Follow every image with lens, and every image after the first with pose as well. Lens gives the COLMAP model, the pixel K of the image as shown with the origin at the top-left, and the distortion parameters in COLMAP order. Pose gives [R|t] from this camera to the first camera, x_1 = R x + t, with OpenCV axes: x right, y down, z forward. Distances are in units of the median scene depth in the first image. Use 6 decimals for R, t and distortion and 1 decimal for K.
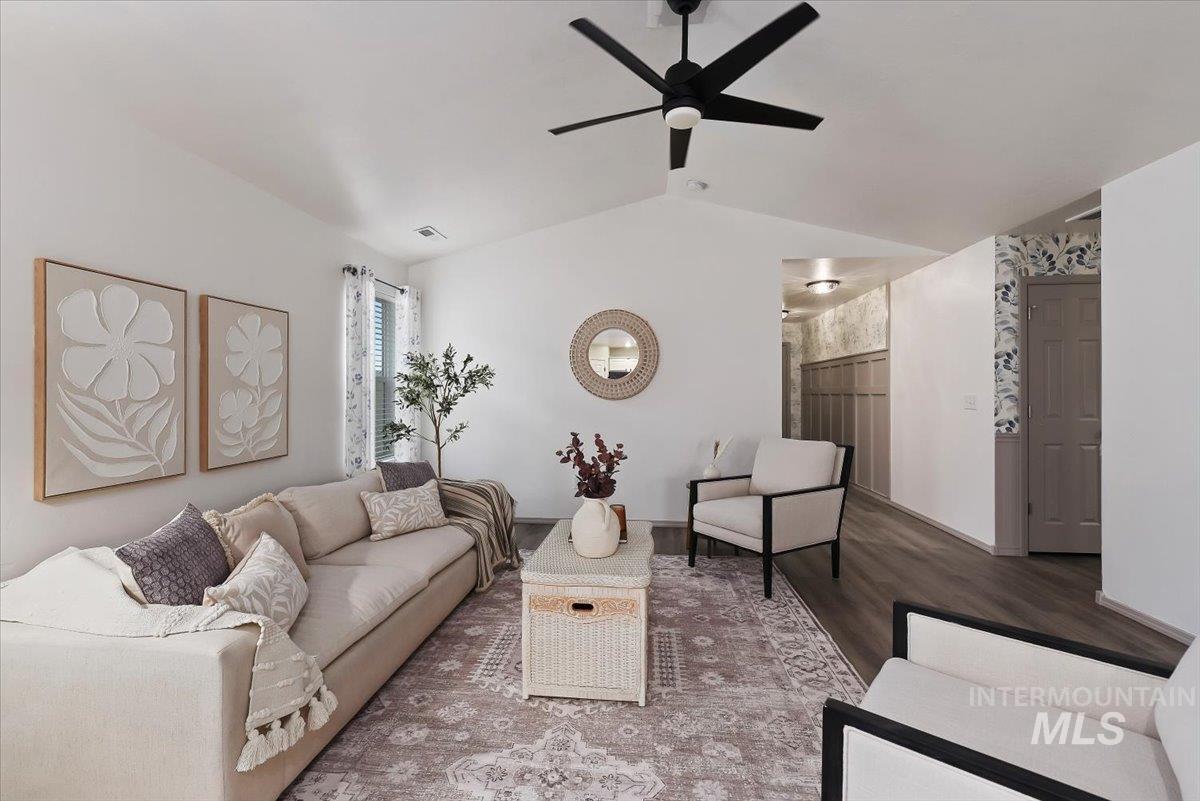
lens RADIAL K [[530.6, 0, 594.4], [0, 530.6, 395.2], [0, 0, 1]] dist [0.010656, 0.000101]
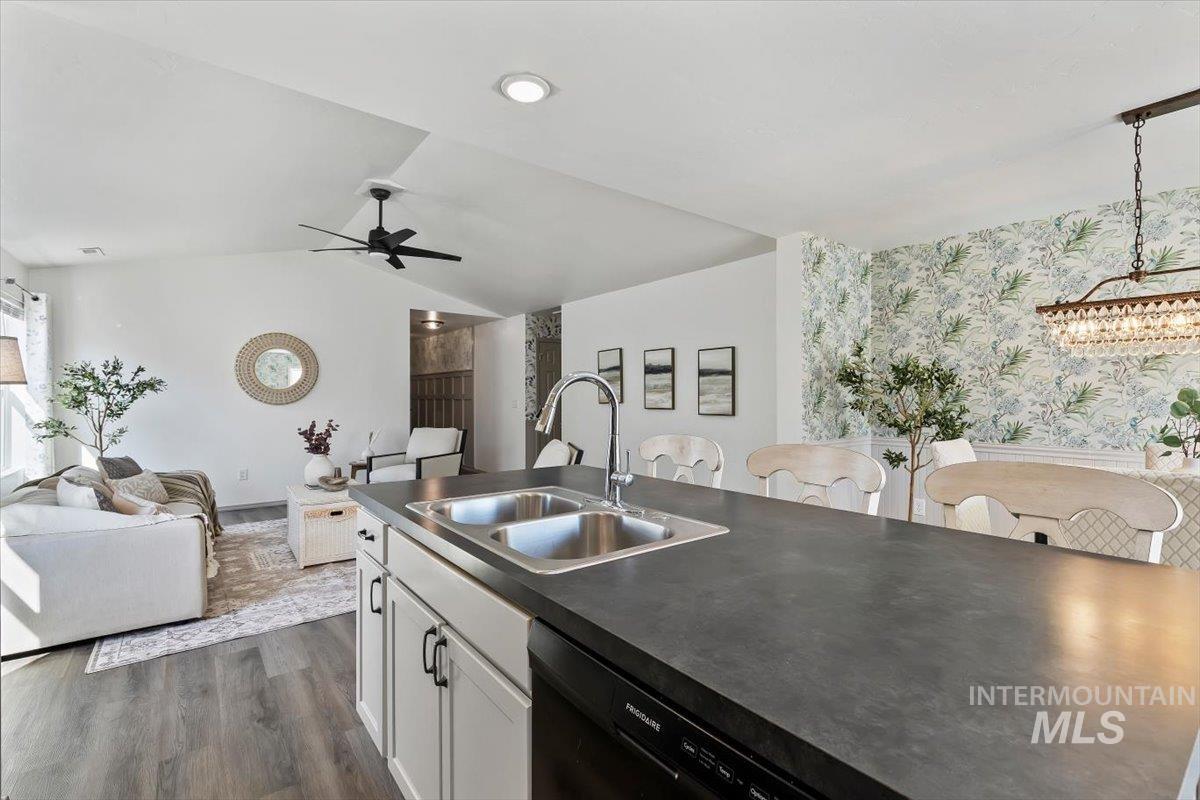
lens RADIAL K [[530.6, 0, 594.4], [0, 530.6, 394.7], [0, 0, 1]] dist [0.010656, 0.000101]
pose [[0.742663, 0.001697, 0.669663, -0.307556], [0.005273, 0.999951, -0.008382, -0.001207], [-0.669645, 0.009756, 0.742617, -0.529750]]
